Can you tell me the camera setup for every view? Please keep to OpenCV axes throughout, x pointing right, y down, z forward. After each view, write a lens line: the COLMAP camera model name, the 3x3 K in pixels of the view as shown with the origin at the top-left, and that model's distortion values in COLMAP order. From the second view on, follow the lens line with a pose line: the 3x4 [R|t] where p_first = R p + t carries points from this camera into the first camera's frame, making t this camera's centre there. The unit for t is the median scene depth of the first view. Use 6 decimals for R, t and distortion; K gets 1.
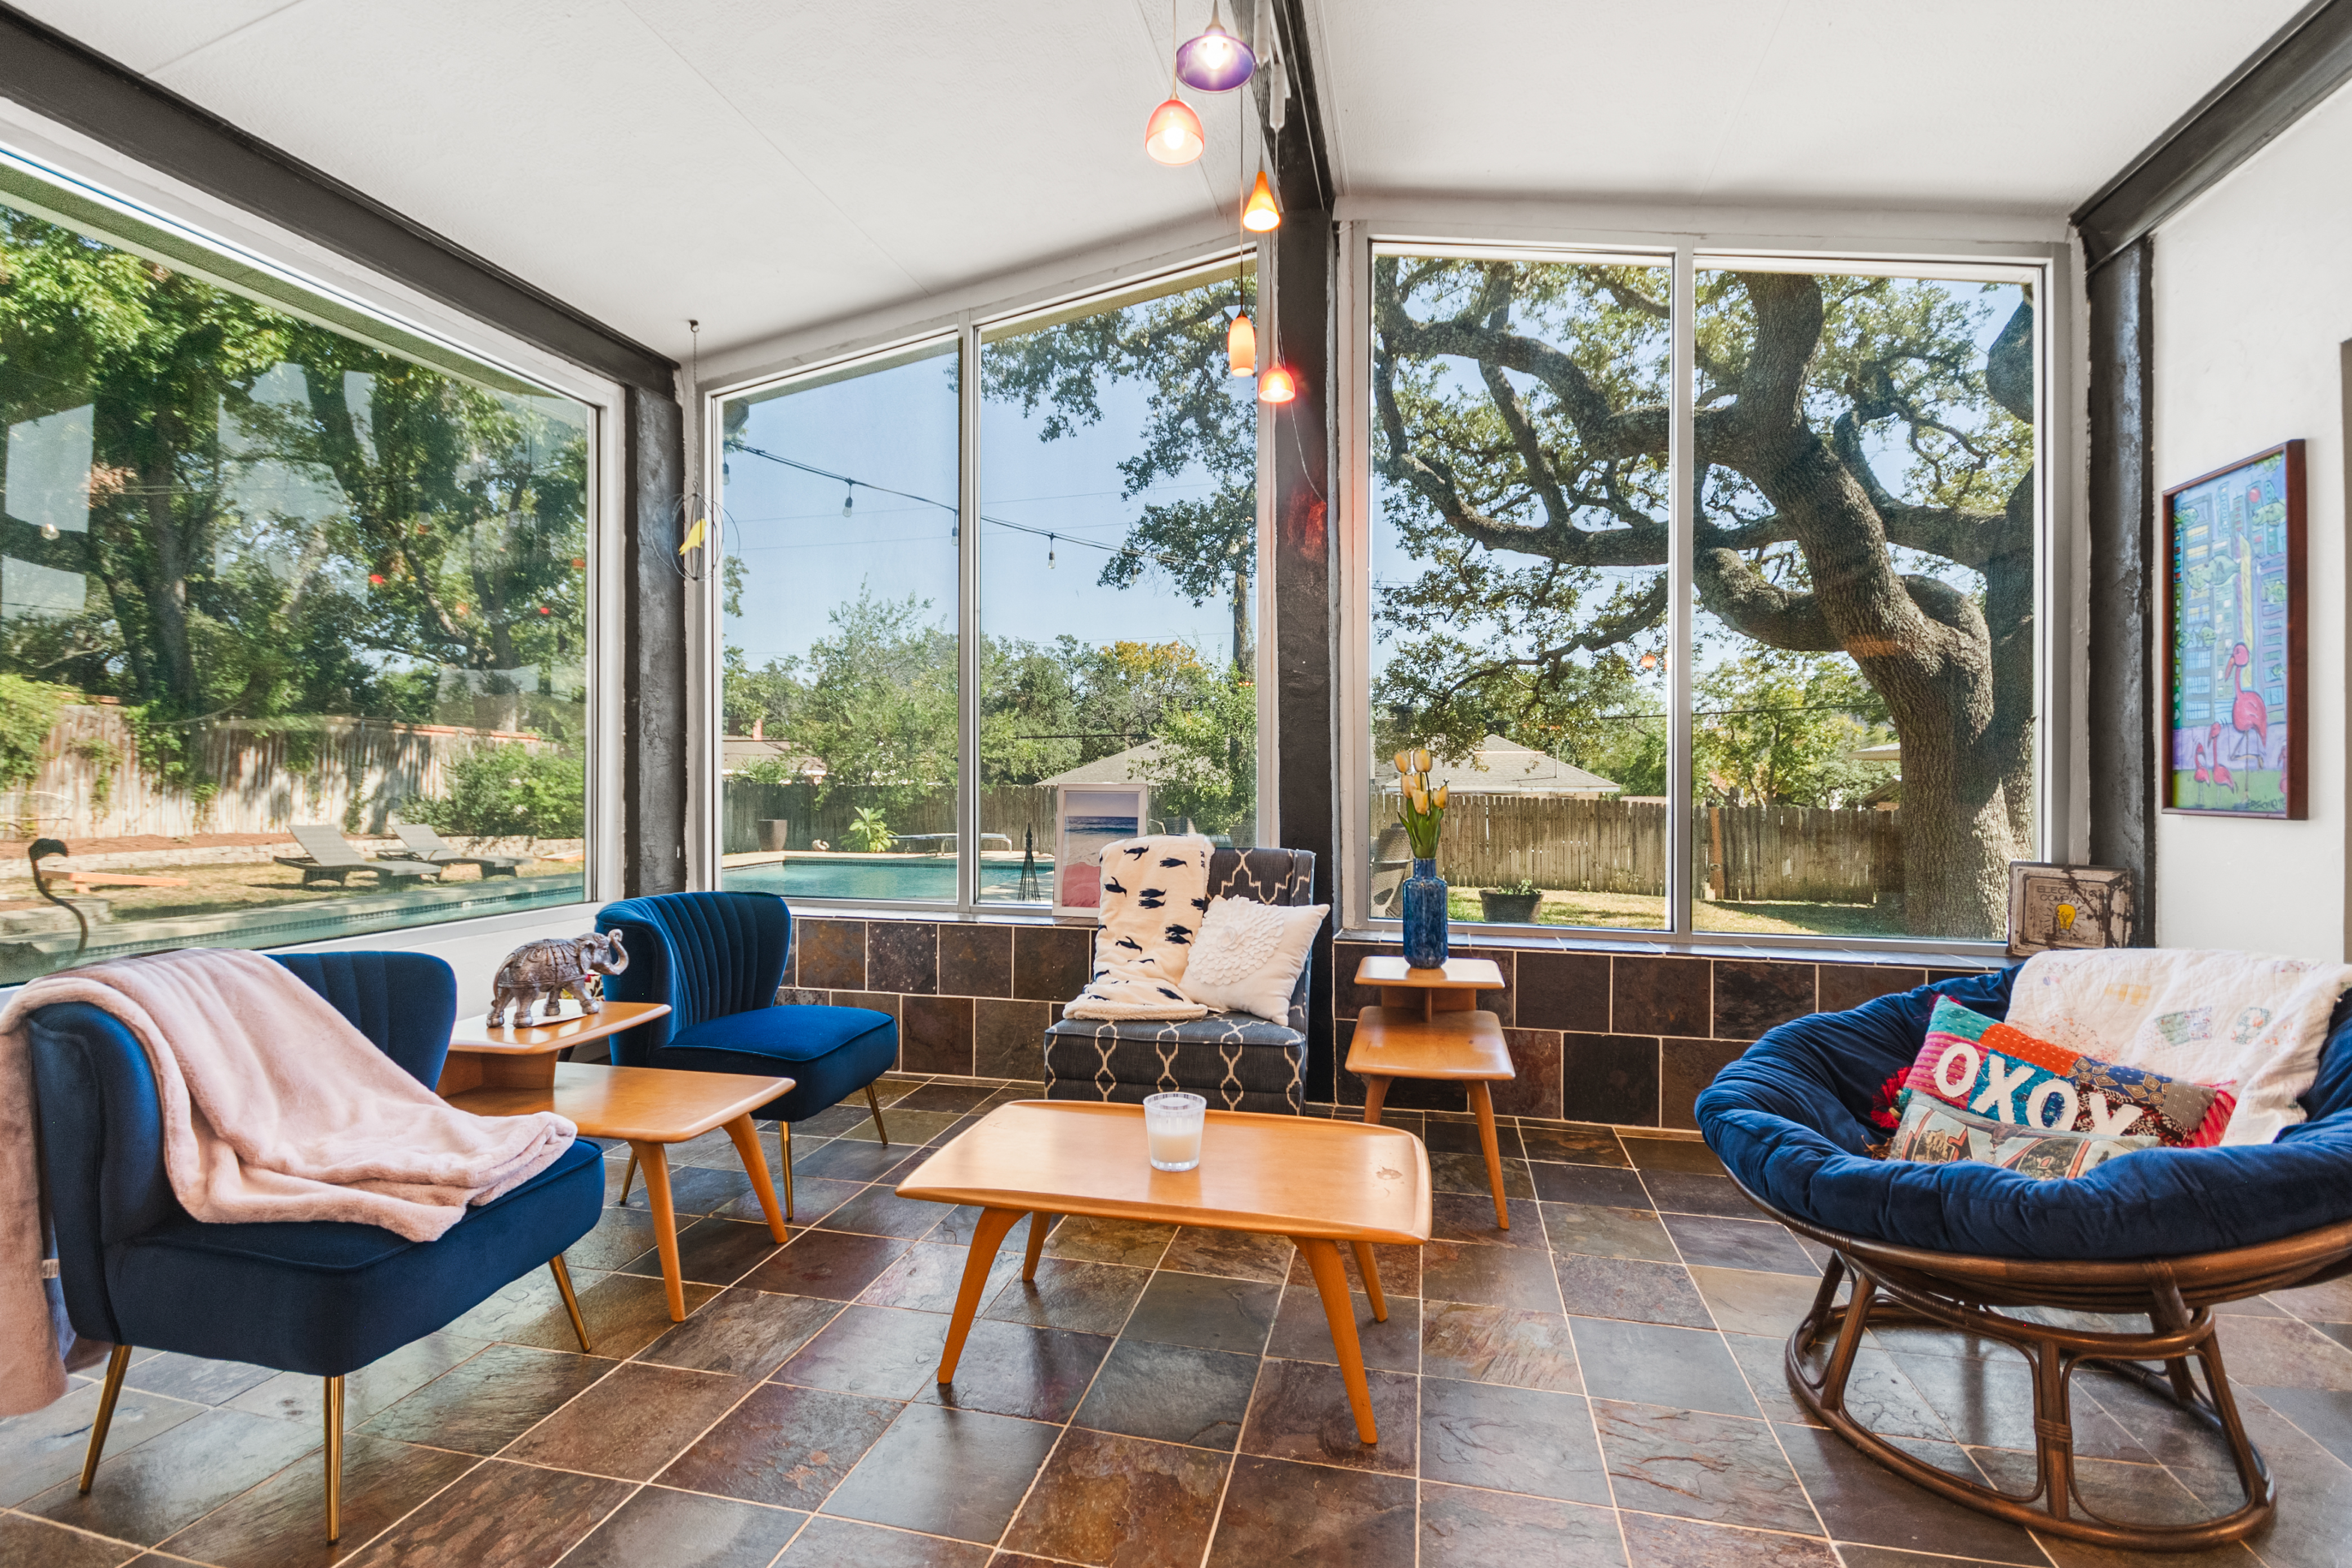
lens RADIAL K [[1042.0, 0, 1191.1], [0, 1042.0, 785.0], [0, 0, 1]] dist [0.010409, -0.009503]
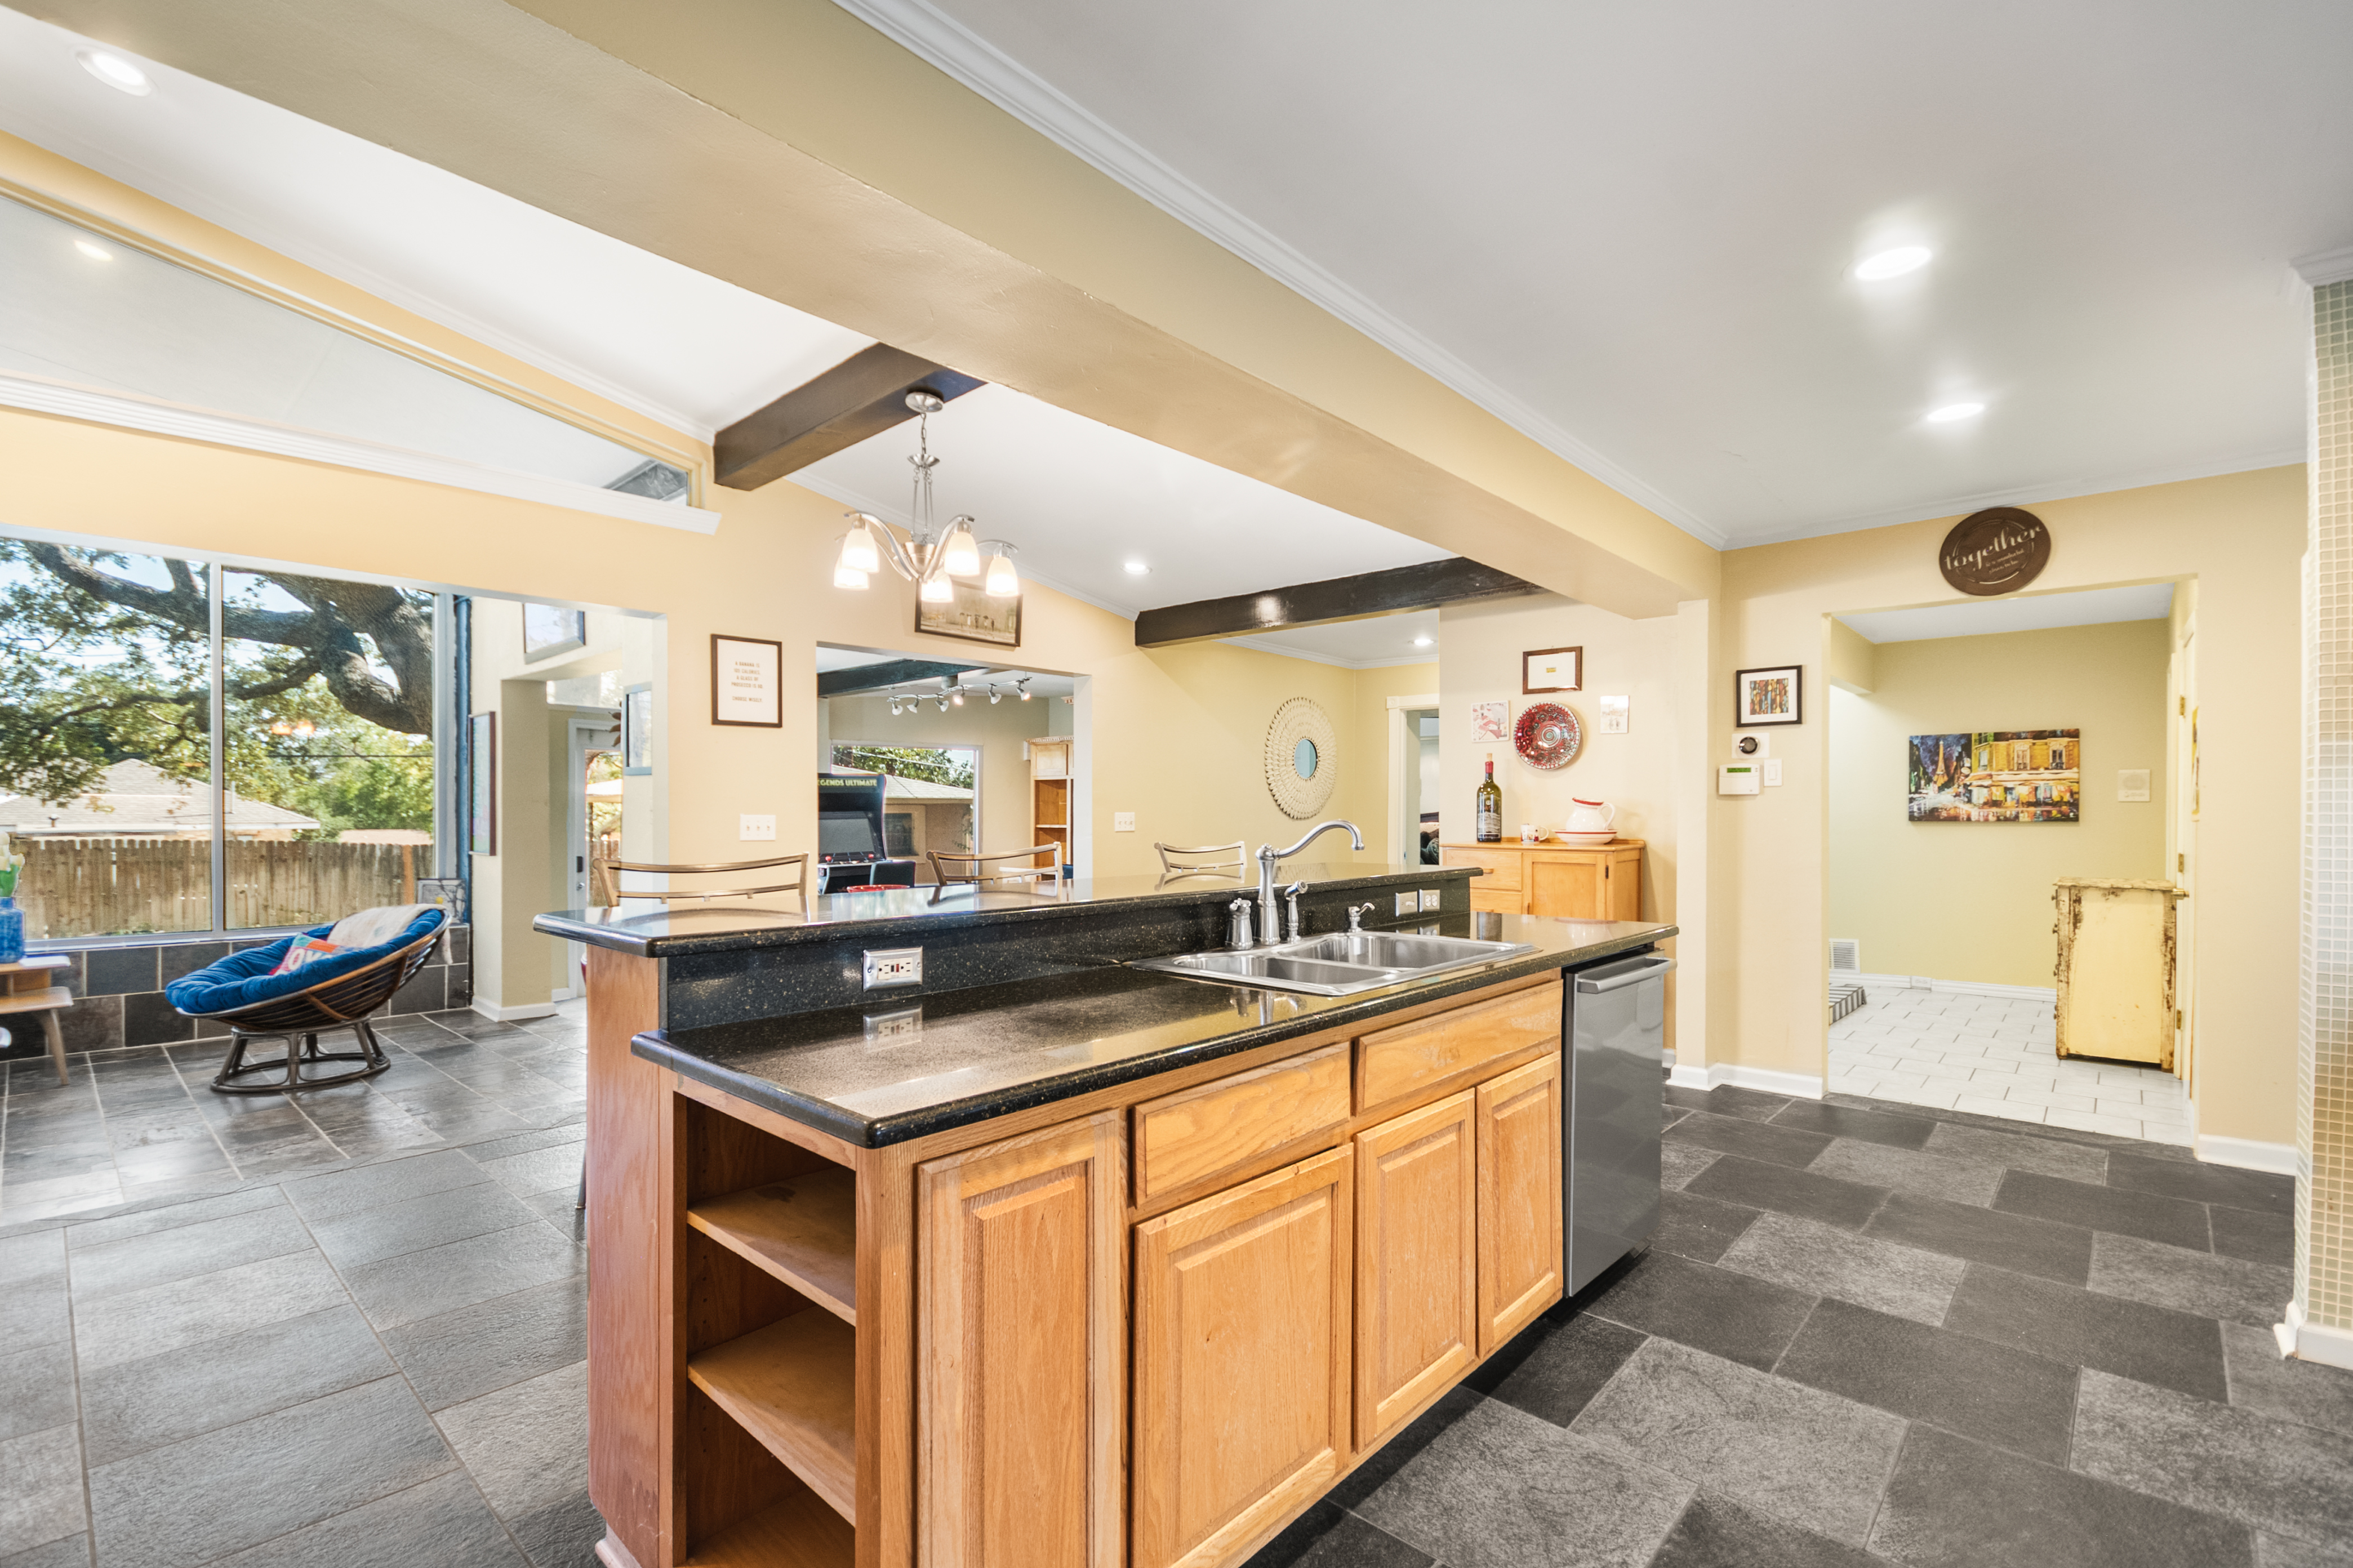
lens RADIAL K [[1042.3, 0, 1200.4], [0, 1042.3, 815.8], [0, 0, 1]] dist [0.010409, -0.009503]
pose [[0.478927, -0.004537, 0.877843, -0.048797], [0.003030, 0.999989, 0.003515, -0.009597], [-0.877849, 0.000976, 0.478936, -0.224997]]
